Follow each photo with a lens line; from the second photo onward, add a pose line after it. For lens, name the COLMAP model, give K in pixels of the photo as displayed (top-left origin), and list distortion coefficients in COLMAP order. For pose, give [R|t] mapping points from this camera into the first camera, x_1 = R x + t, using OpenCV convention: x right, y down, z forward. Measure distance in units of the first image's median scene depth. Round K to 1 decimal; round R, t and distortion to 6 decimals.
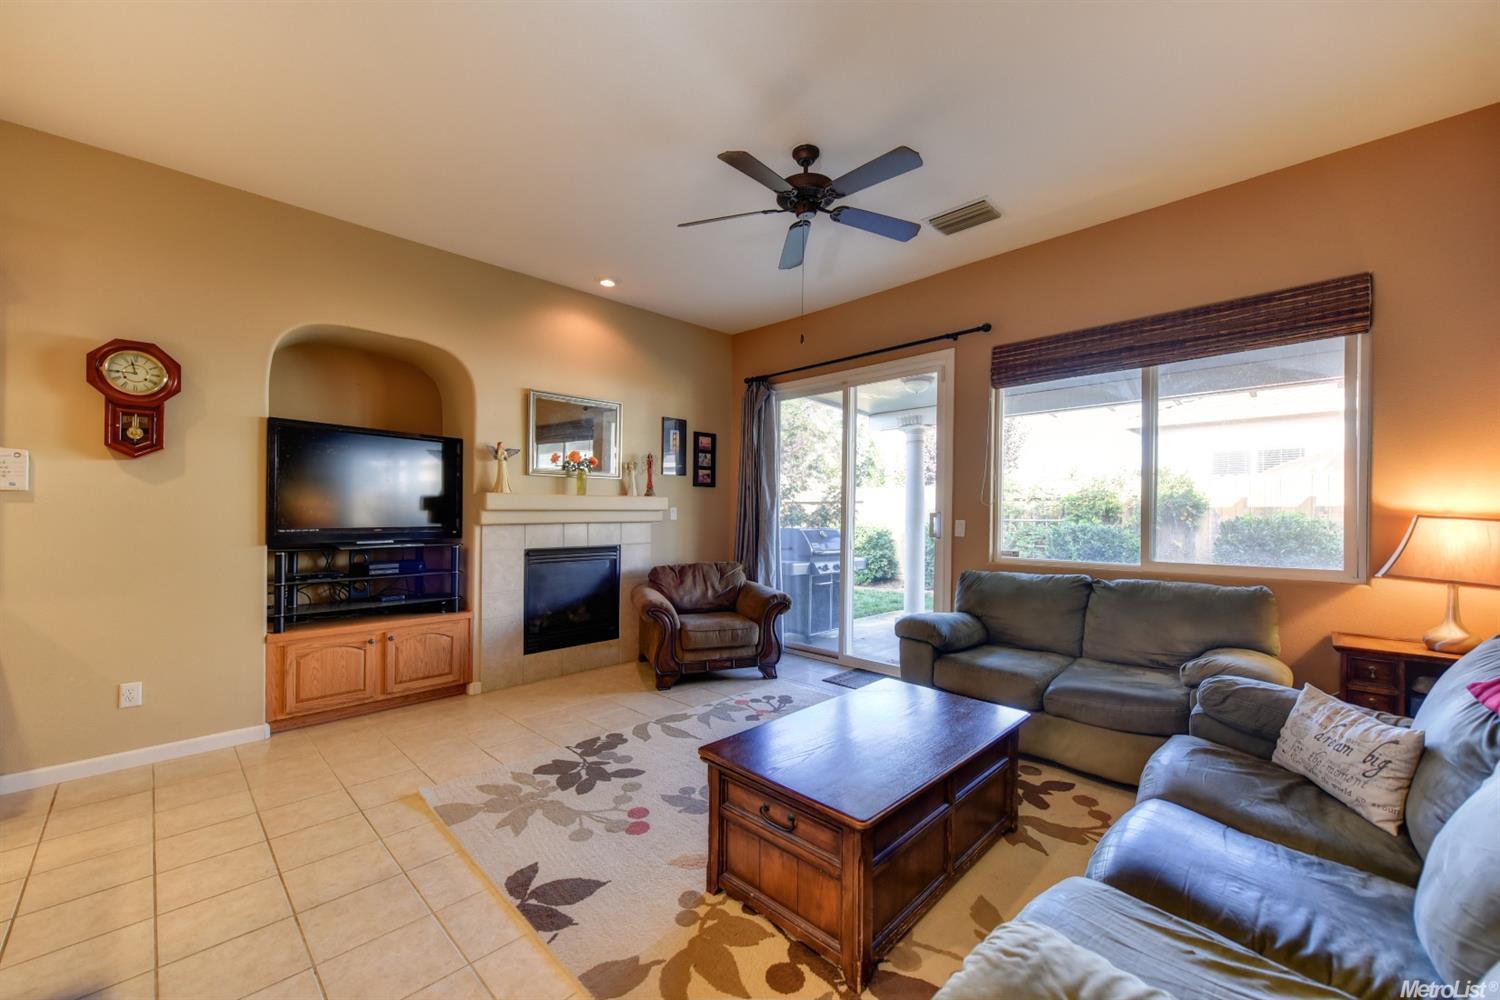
lens RADIAL K [[589.8, 0, 750.2], [0, 589.8, 511.3], [0, 0, 1]] dist [0.001820, -0.000193]
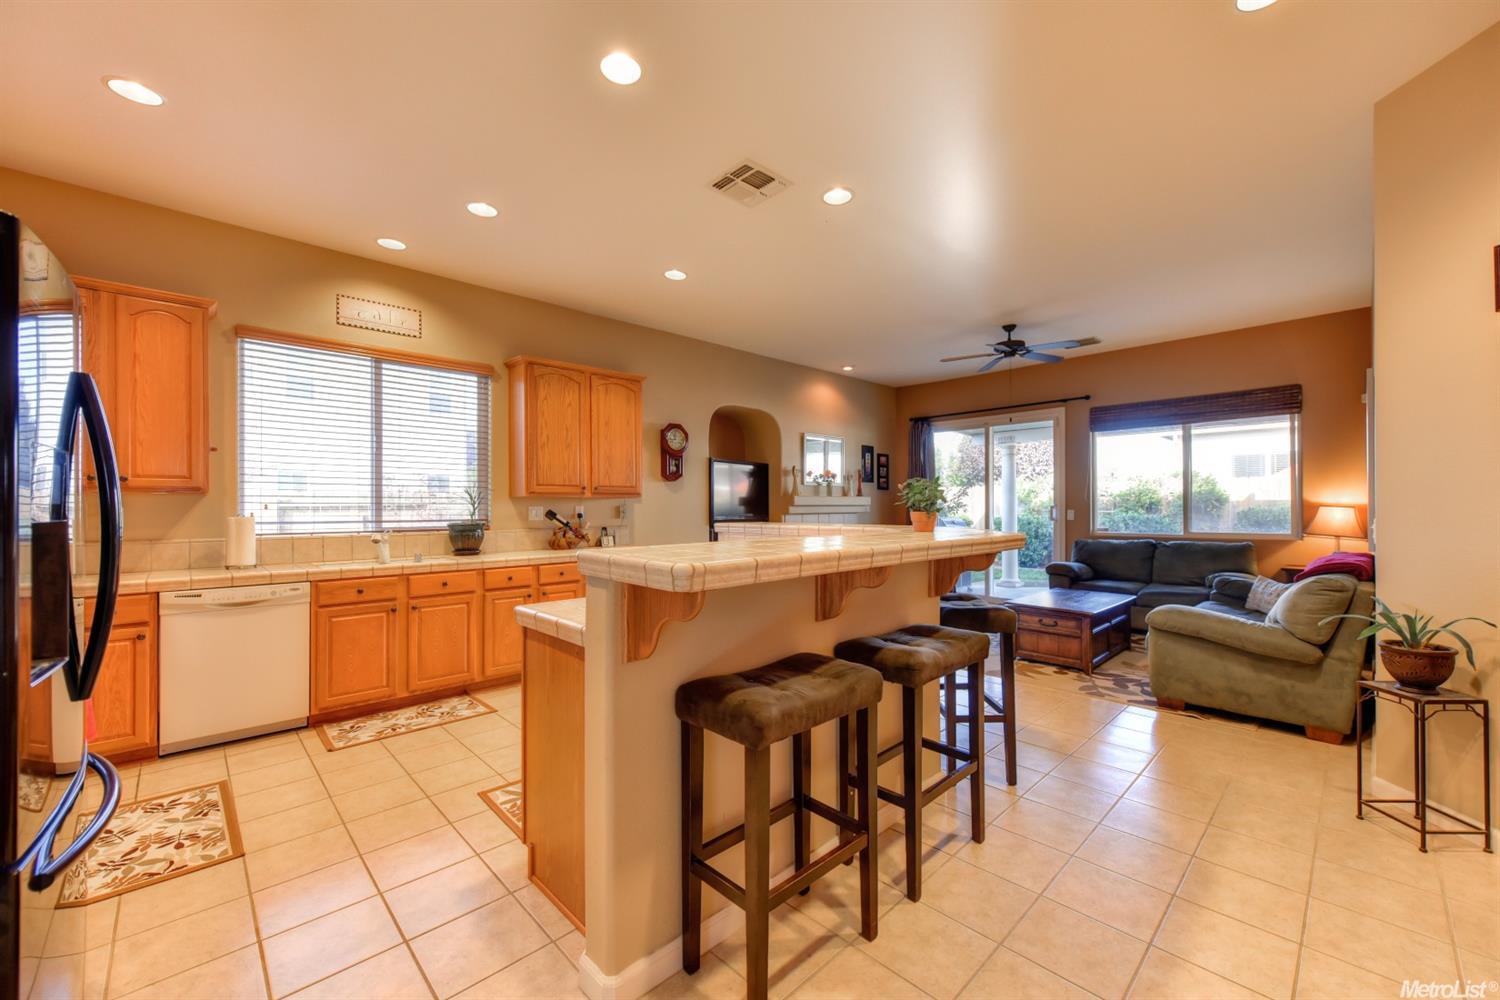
lens RADIAL K [[589.8, 0, 749.0], [0, 589.8, 498.2], [0, 0, 1]] dist [0.001820, -0.000193]
pose [[0.999368, -0.007220, -0.034813, -0.515090], [0.006716, 0.999871, -0.014561, -0.000448], [0.034913, 0.014318, 0.999288, -0.727767]]
